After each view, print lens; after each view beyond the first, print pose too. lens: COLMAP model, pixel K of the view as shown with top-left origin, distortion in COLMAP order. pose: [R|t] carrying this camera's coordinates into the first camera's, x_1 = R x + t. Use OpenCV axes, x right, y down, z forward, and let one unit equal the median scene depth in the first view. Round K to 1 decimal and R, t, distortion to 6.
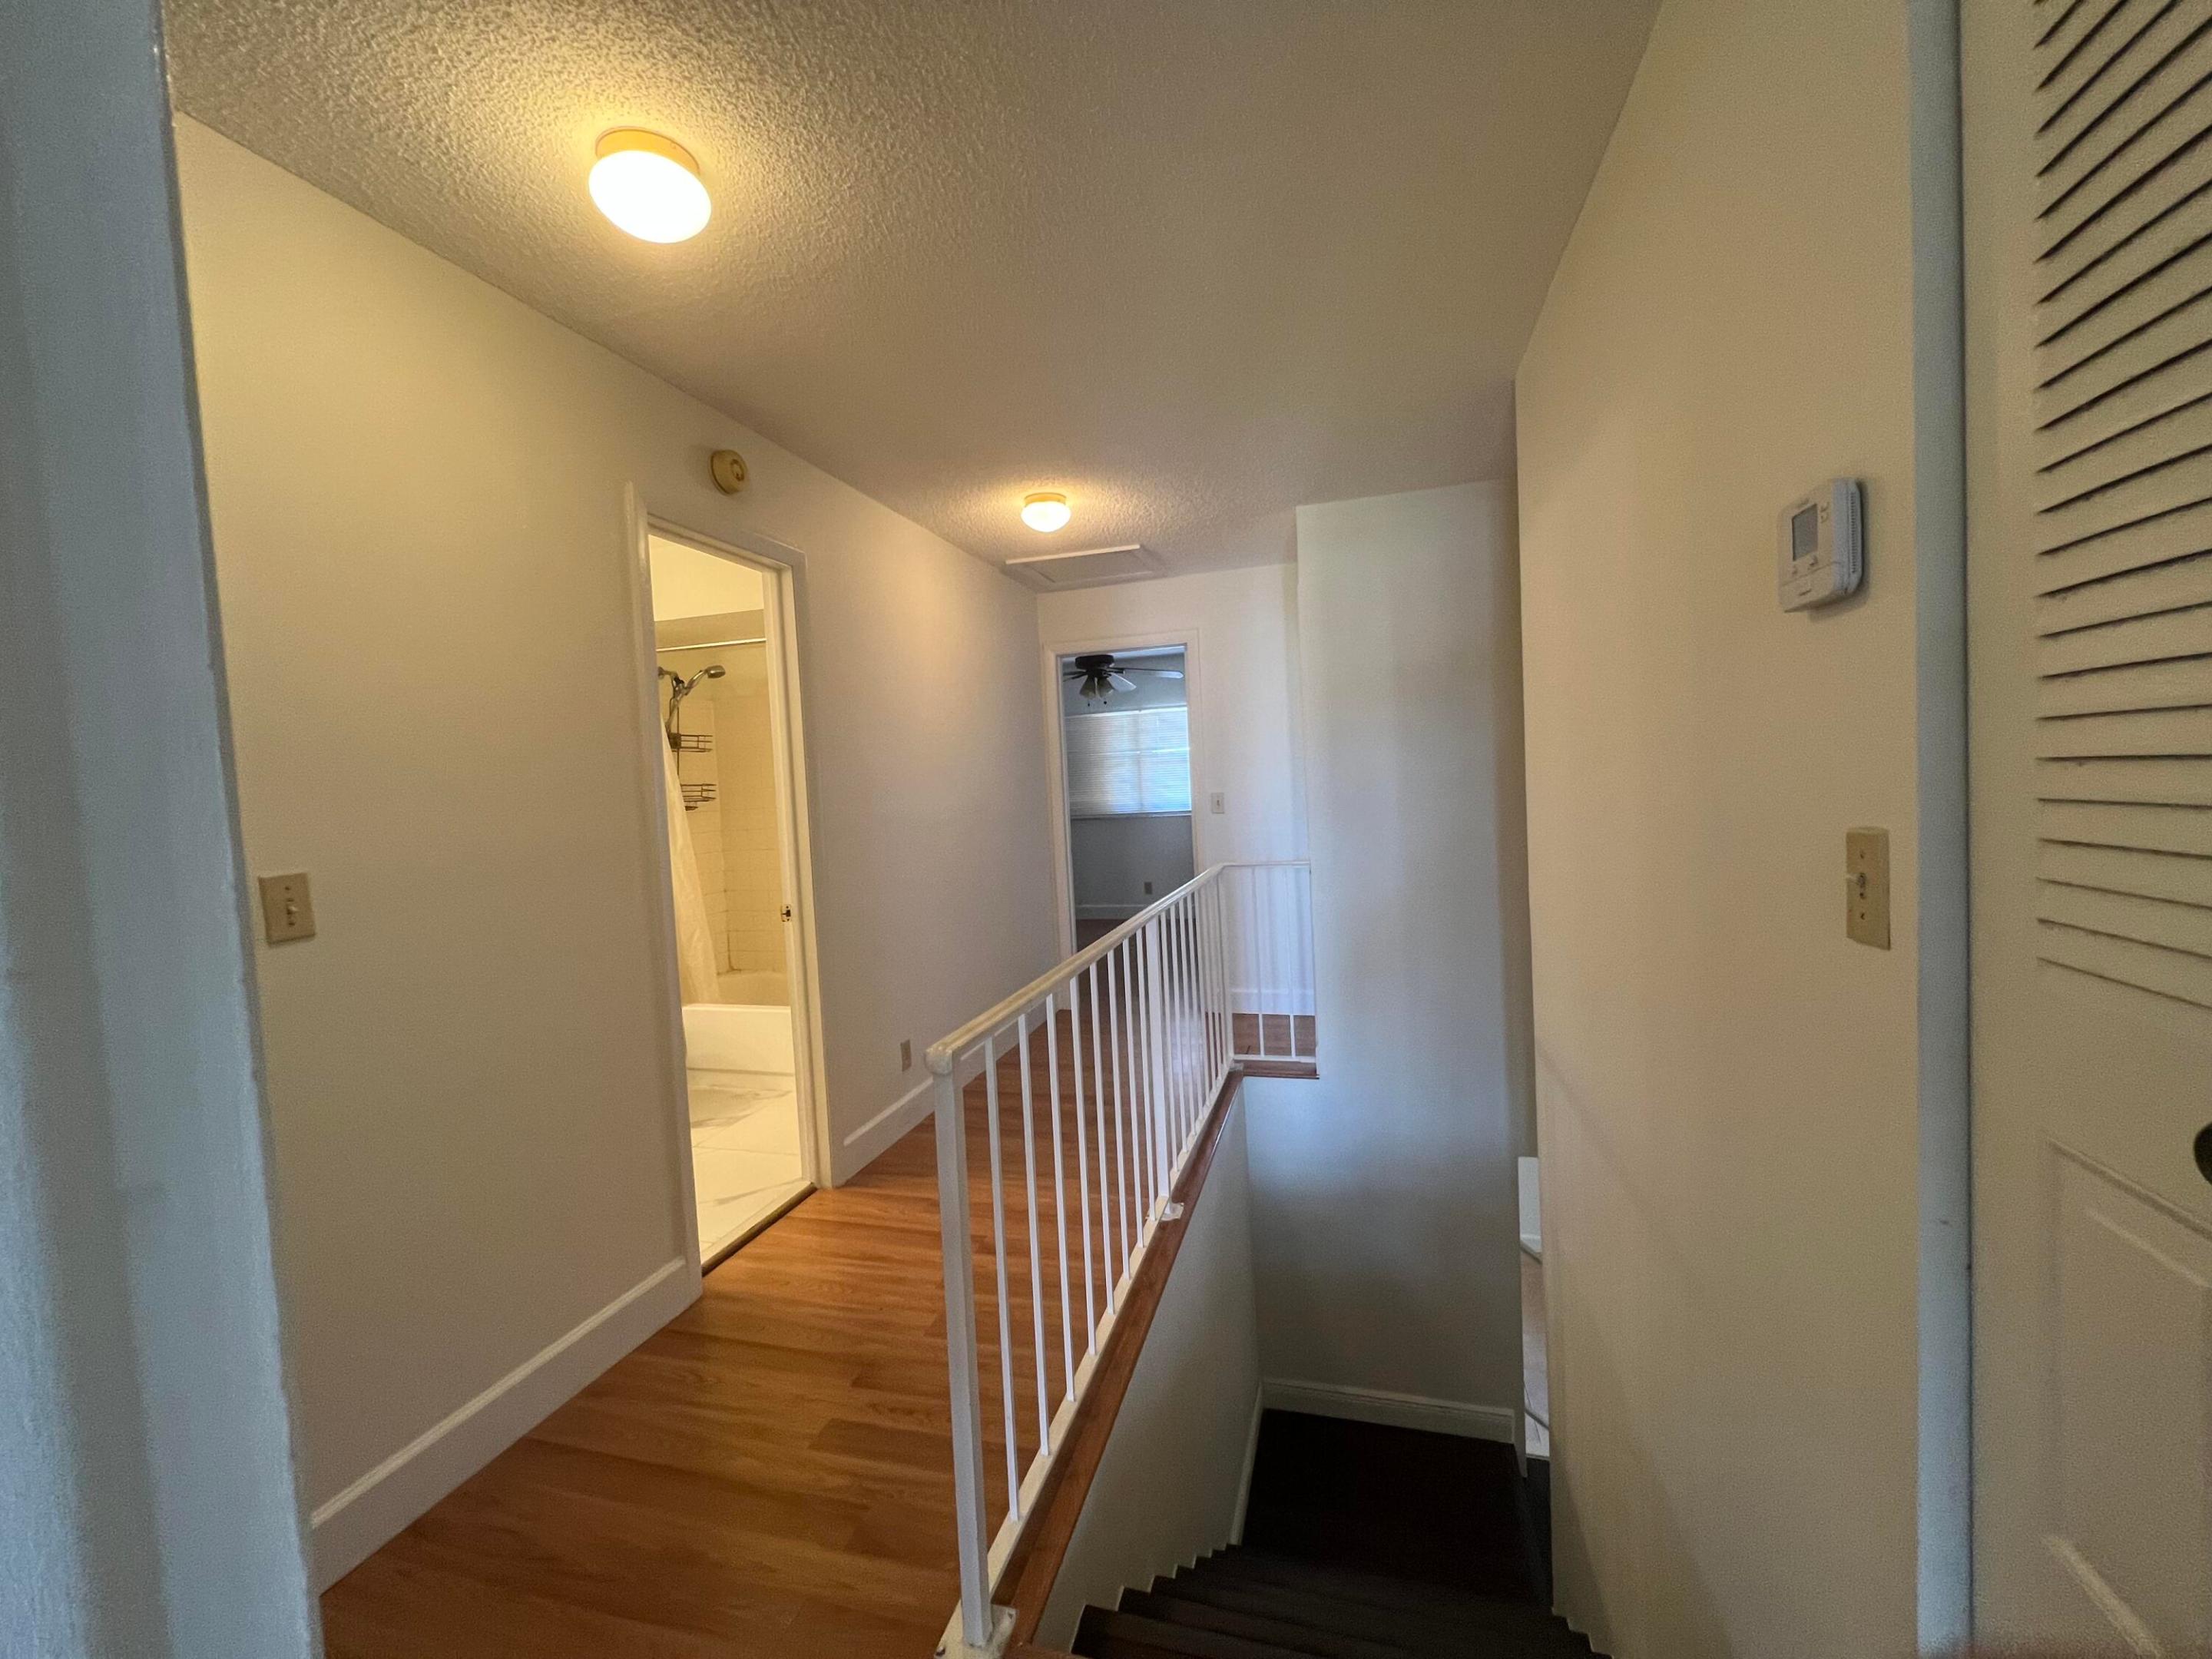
lens RADIAL K [[887.7, 0, 1101.6], [0, 887.7, 827.4], [0, 0, 1]] dist [-0.004875, -0.000196]
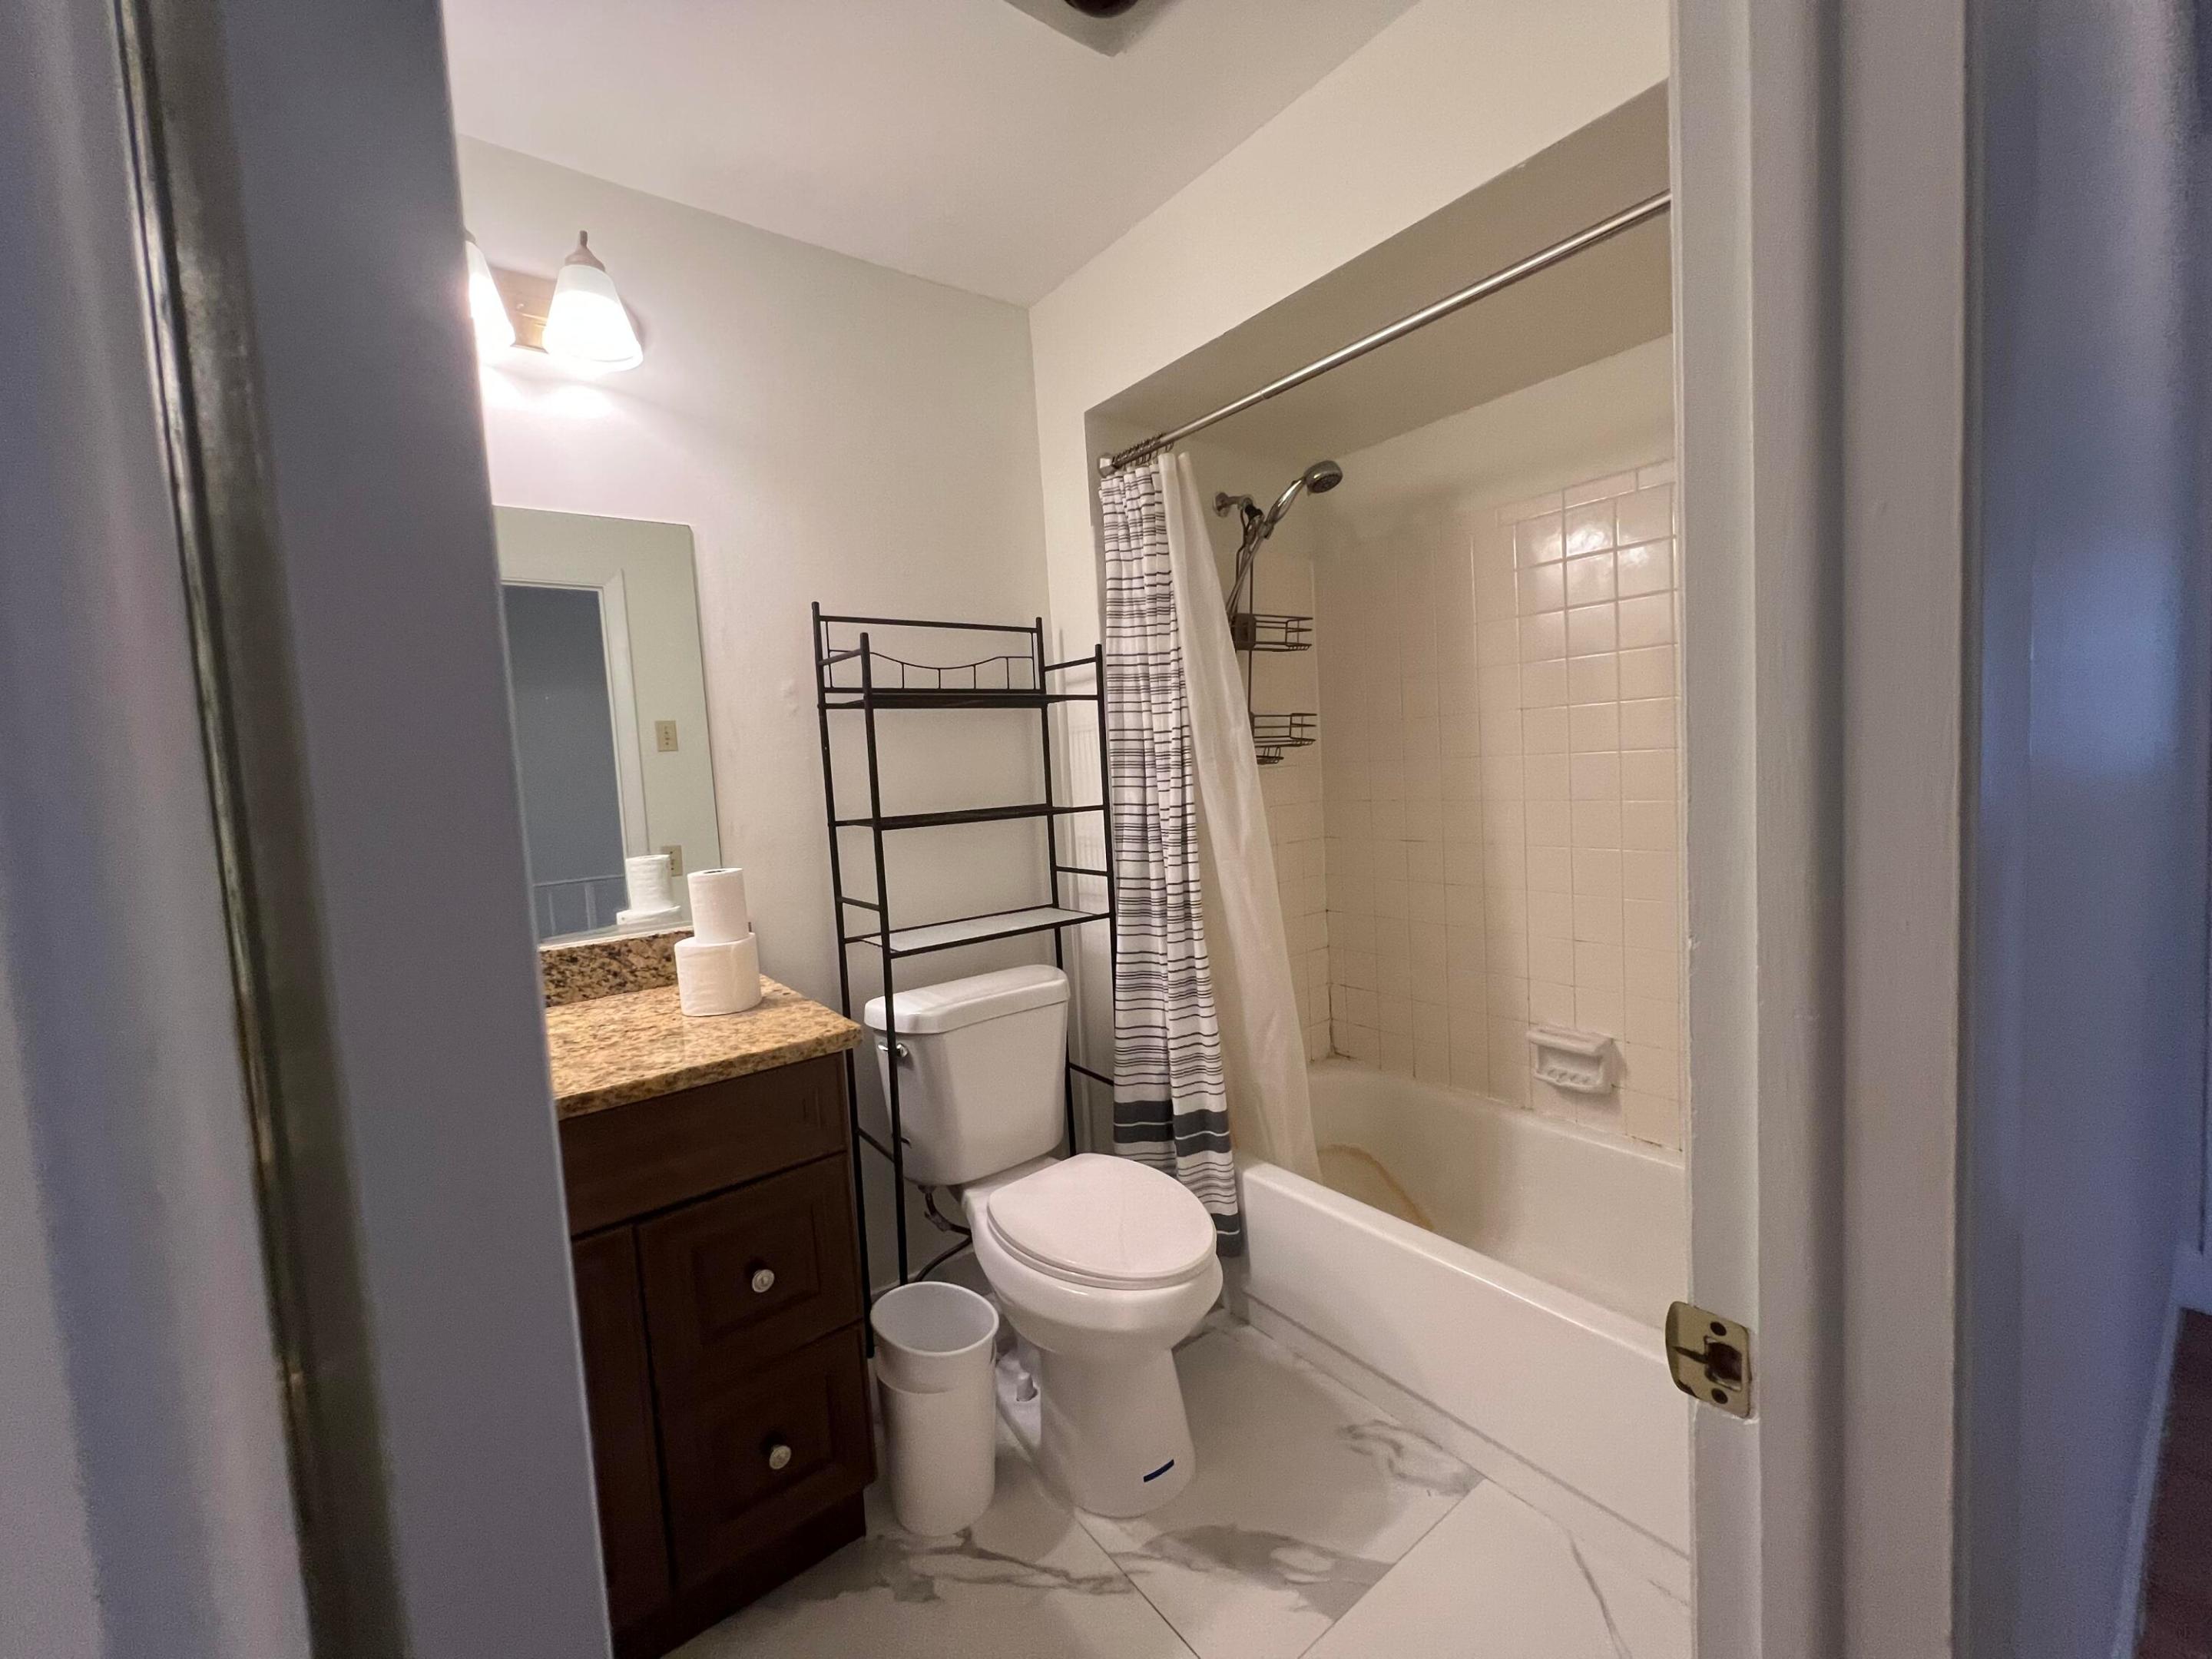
lens RADIAL K [[887.7, 0, 1102.0], [0, 887.7, 824.5], [0, 0, 1]] dist [-0.004875, -0.000196]
pose [[0.806281, 0.042169, -0.590028, -0.236500], [-0.008693, 0.998193, 0.059462, -0.013861], [0.591469, -0.042814, 0.805190, 0.525744]]
